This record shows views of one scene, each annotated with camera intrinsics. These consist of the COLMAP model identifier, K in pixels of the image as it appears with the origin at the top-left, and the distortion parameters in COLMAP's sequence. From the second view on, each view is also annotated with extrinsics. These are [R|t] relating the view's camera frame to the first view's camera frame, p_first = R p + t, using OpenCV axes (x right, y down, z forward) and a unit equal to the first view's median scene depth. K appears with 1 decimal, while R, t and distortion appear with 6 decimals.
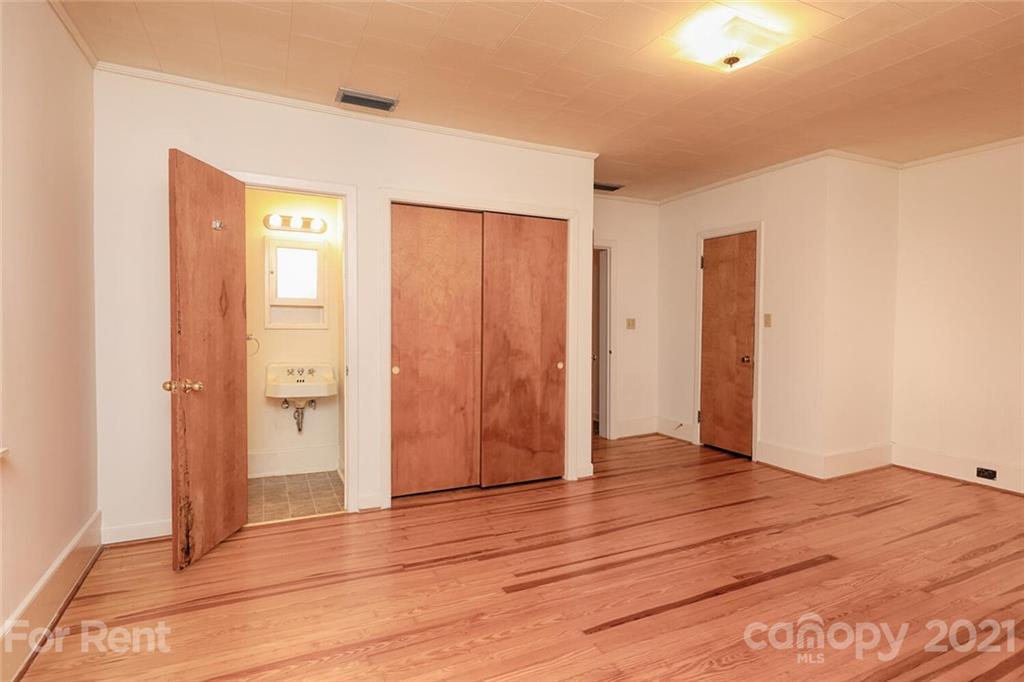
lens RADIAL K [[528.3, 0, 539.4], [0, 528.3, 343.8], [0, 0, 1]] dist [0.010963, 0.000426]
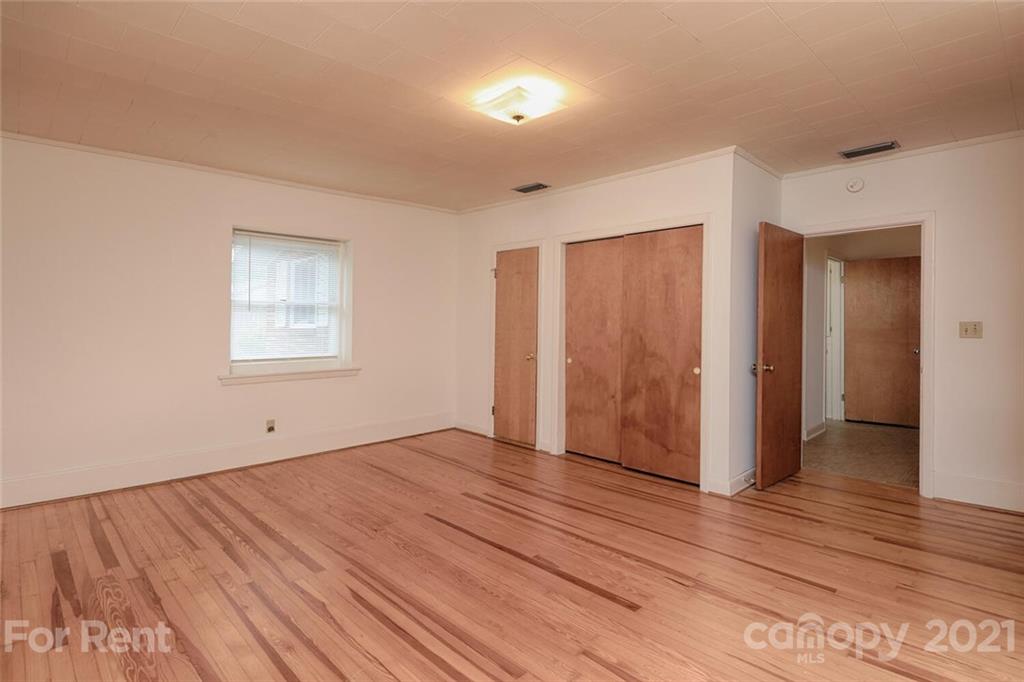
lens RADIAL K [[514.3, 0, 501.6], [0, 514.3, 322.7], [0, 0, 1]] dist [0.009129, -0.003127]
pose [[0.297396, -0.003059, -0.954749, 0.915714], [-0.036391, 0.999232, -0.014537, -0.022970], [0.954061, 0.039068, 0.297056, 0.385875]]
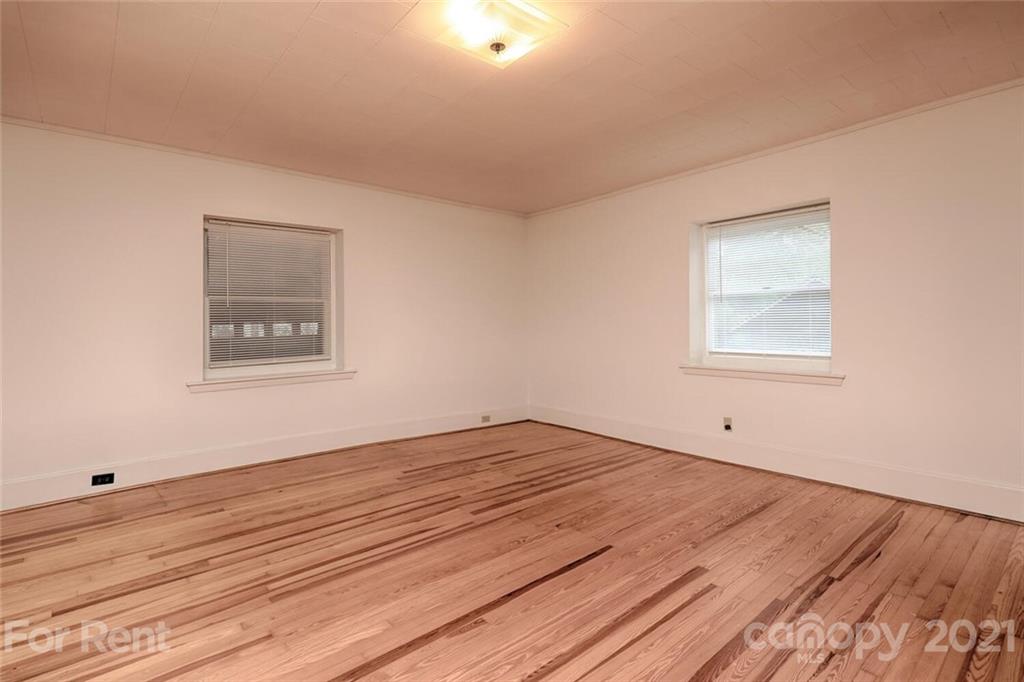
lens RADIAL K [[514.3, 0, 524.5], [0, 514.3, 313.8], [0, 0, 1]] dist [0.009129, -0.003127]
pose [[-0.968083, 0.002385, -0.250619, 0.337346], [-0.002934, 0.999778, 0.020849, -0.042218], [0.250613, 0.020919, -0.967861, 1.183074]]
